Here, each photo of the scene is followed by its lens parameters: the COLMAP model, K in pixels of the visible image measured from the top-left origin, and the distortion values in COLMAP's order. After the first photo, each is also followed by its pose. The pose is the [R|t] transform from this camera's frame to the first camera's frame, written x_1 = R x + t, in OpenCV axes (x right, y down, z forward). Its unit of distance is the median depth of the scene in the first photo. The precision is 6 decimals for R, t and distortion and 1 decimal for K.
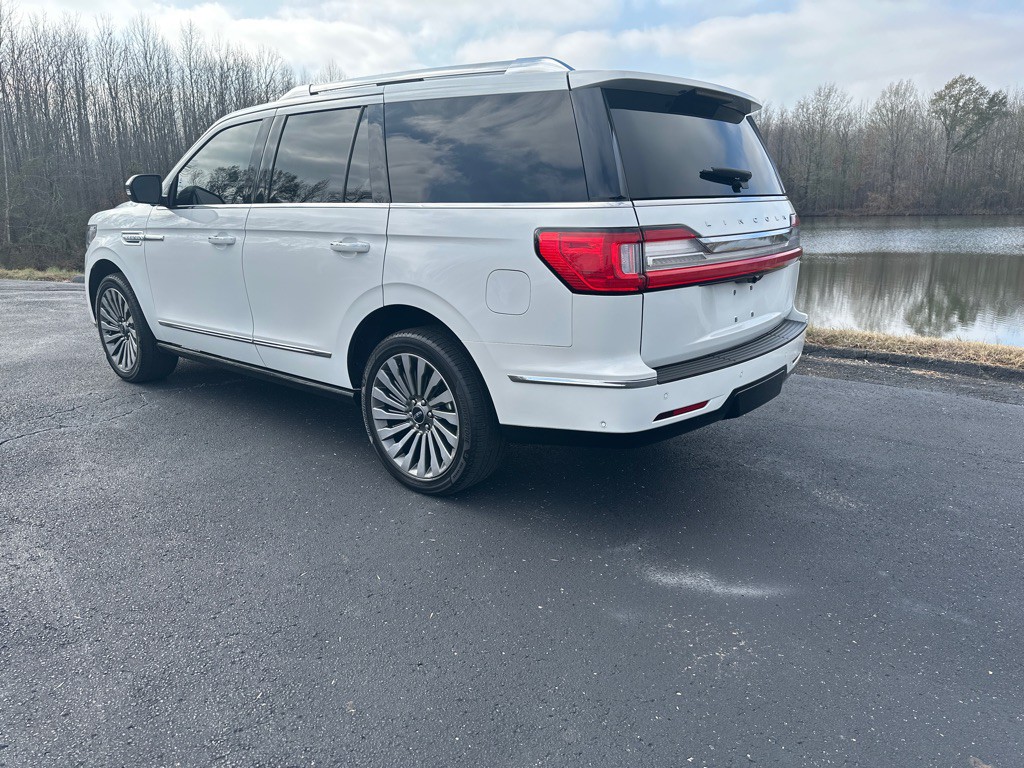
lens RADIAL K [[723.7, 0, 507.6], [0, 723.7, 378.9], [0, 0, 1]] dist [0.065705, -0.071478]
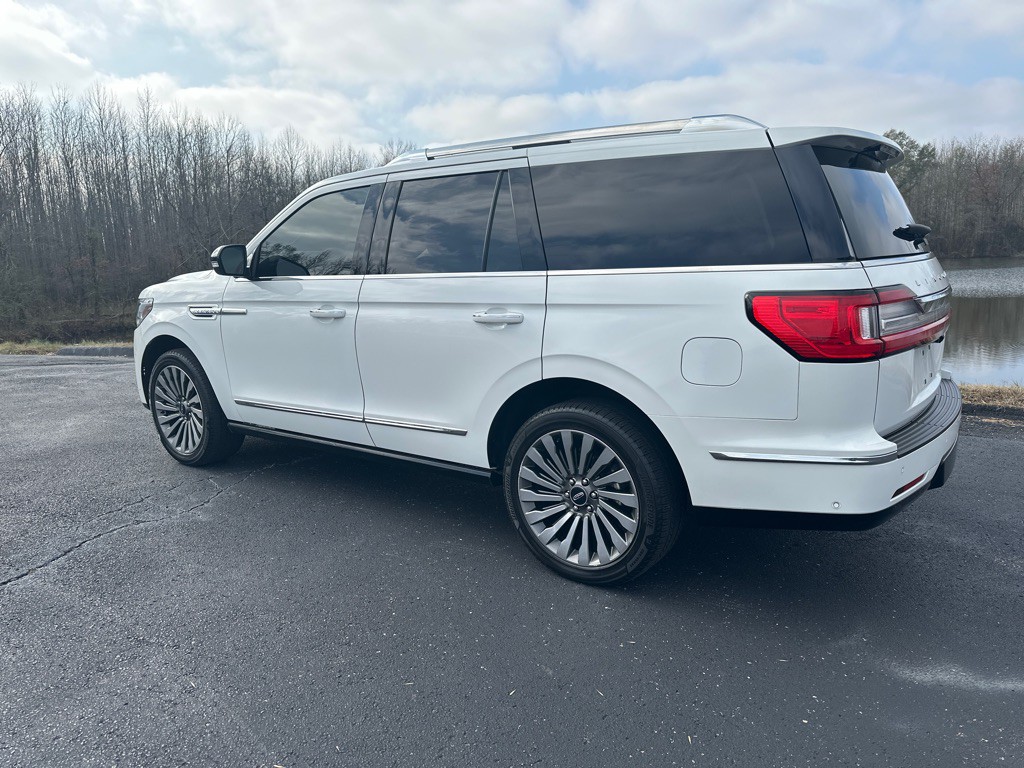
lens RADIAL K [[723.7, 0, 507.4], [0, 723.7, 378.2], [0, 0, 1]] dist [0.065705, -0.071478]
pose [[0.997684, -0.035248, 0.058168, -0.218972], [0.039469, 0.996545, -0.073084, -0.029700], [-0.055391, 0.075210, 0.995628, 0.067835]]
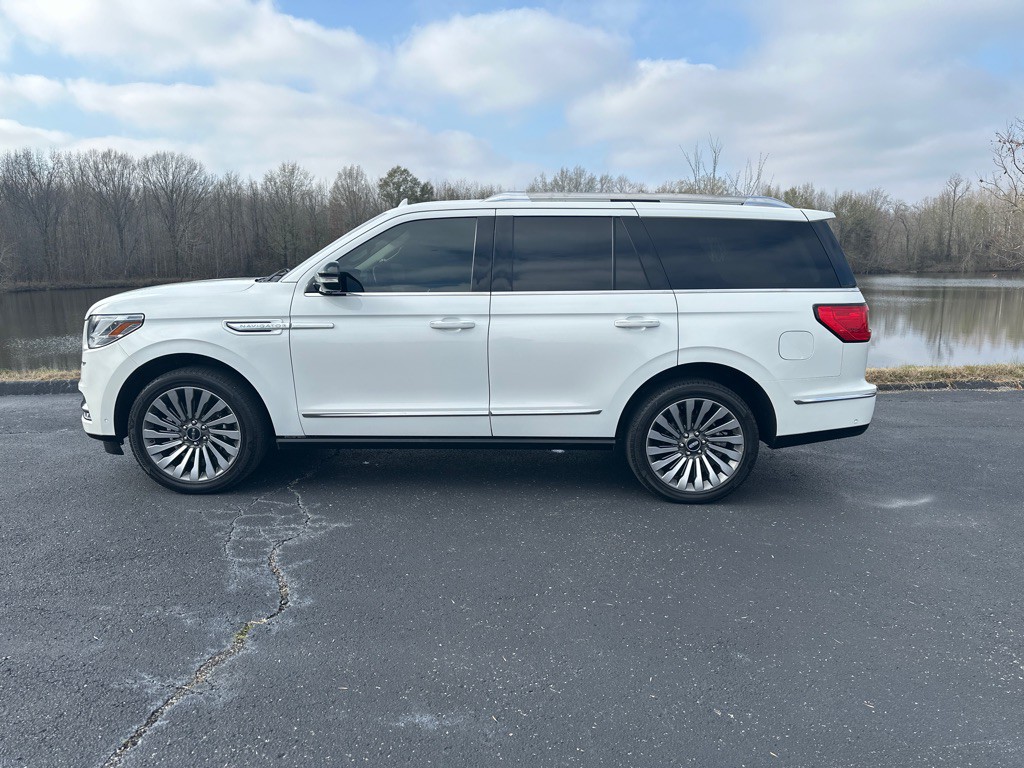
lens RADIAL K [[723.7, 0, 500.0], [0, 723.7, 383.8], [0, 0, 1]] dist [0.065705, -0.071478]
pose [[0.770398, -0.097511, 0.630062, -1.030249], [0.147388, 0.988705, -0.027201, -0.063861], [-0.620293, 0.113820, 0.776068, 0.137784]]
